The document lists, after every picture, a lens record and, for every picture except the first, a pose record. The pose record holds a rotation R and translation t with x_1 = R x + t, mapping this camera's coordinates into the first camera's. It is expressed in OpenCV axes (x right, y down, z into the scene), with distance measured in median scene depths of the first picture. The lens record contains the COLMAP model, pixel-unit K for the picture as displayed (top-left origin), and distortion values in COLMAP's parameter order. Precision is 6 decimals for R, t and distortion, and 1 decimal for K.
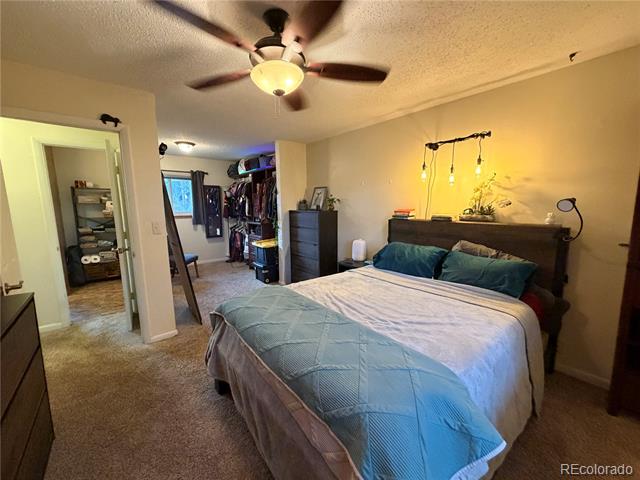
lens RADIAL K [[257.7, 0, 318.8], [0, 257.7, 238.2], [0, 0, 1]] dist [0.000119, -0.000035]
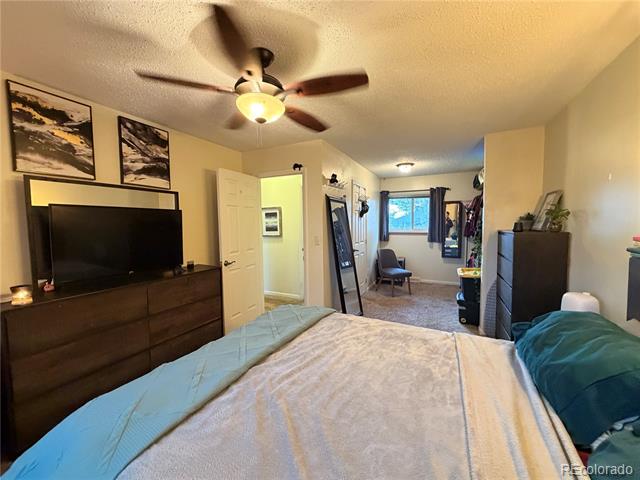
lens RADIAL K [[257.7, 0, 318.8], [0, 257.7, 238.2], [0, 0, 1]] dist [0.000119, -0.000035]
pose [[0.405189, 0.055872, -0.912524, 0.489098], [-0.114000, 0.993428, 0.010206, -0.057705], [0.907097, 0.099892, 0.408896, 0.419573]]
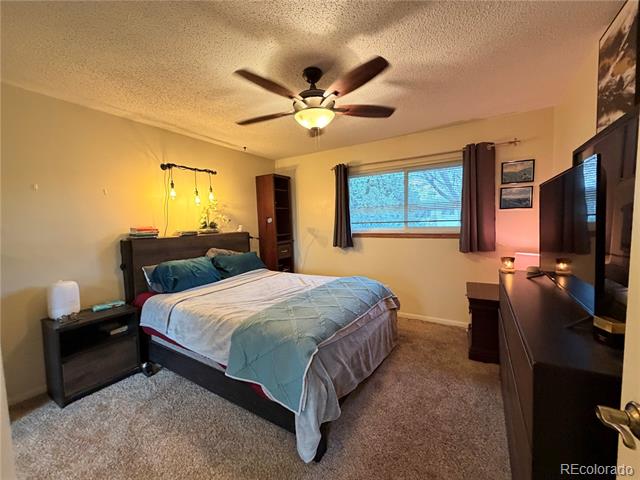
lens RADIAL K [[257.7, 0, 318.8], [0, 257.7, 238.2], [0, 0, 1]] dist [0.000119, -0.000035]
pose [[-0.324511, -0.045176, 0.944803, -0.715991], [0.148177, 0.984098, 0.097949, -0.074584], [-0.934204, 0.171783, -0.312657, 0.750732]]
